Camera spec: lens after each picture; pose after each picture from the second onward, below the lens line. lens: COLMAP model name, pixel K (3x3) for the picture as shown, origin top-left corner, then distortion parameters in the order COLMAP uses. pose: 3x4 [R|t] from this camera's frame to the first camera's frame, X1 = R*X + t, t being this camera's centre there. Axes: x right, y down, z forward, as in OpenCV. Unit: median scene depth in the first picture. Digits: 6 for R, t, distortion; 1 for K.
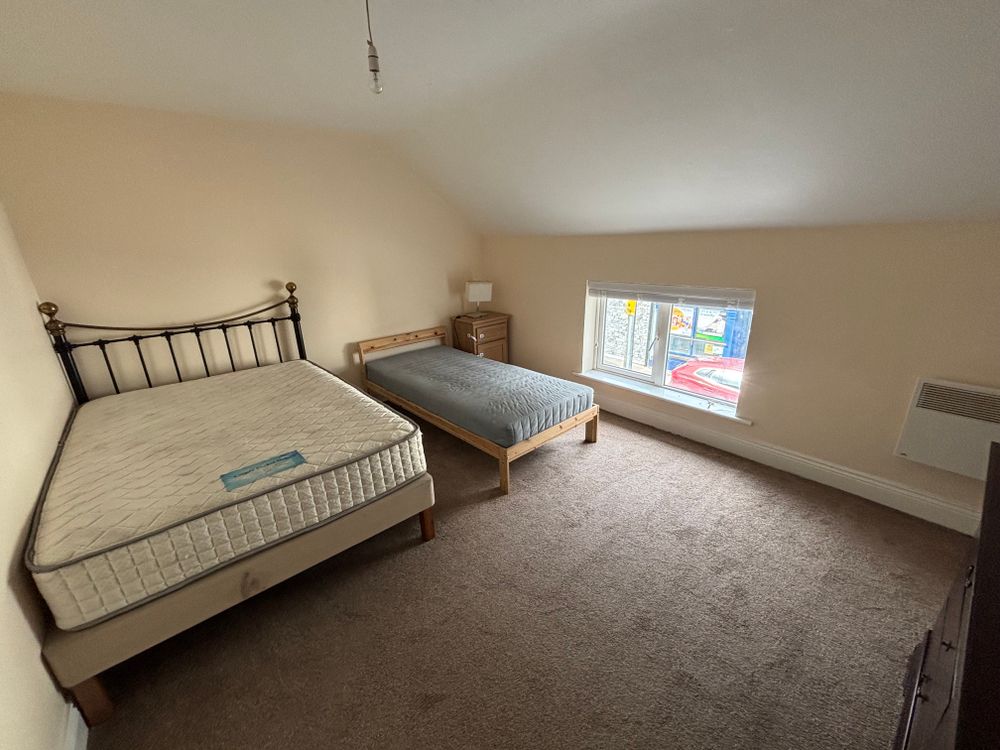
lens RADIAL K [[404.5, 0, 498.7], [0, 404.5, 378.1], [0, 0, 1]] dist [-0.000400, -0.000902]
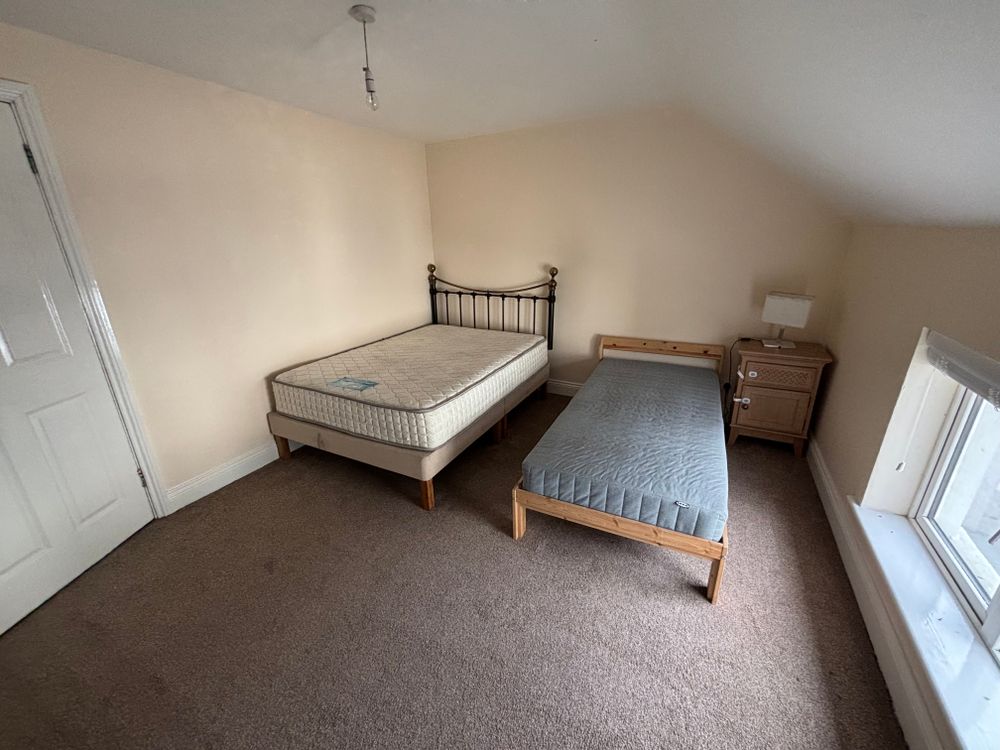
lens RADIAL K [[404.5, 0, 497.0], [0, 404.5, 373.7], [0, 0, 1]] dist [-0.000400, -0.000902]
pose [[0.360802, 0.325371, -0.874046, 0.597059], [-0.294872, 0.928894, 0.224067, -0.199381], [0.884801, 0.176887, 0.431090, 0.510681]]
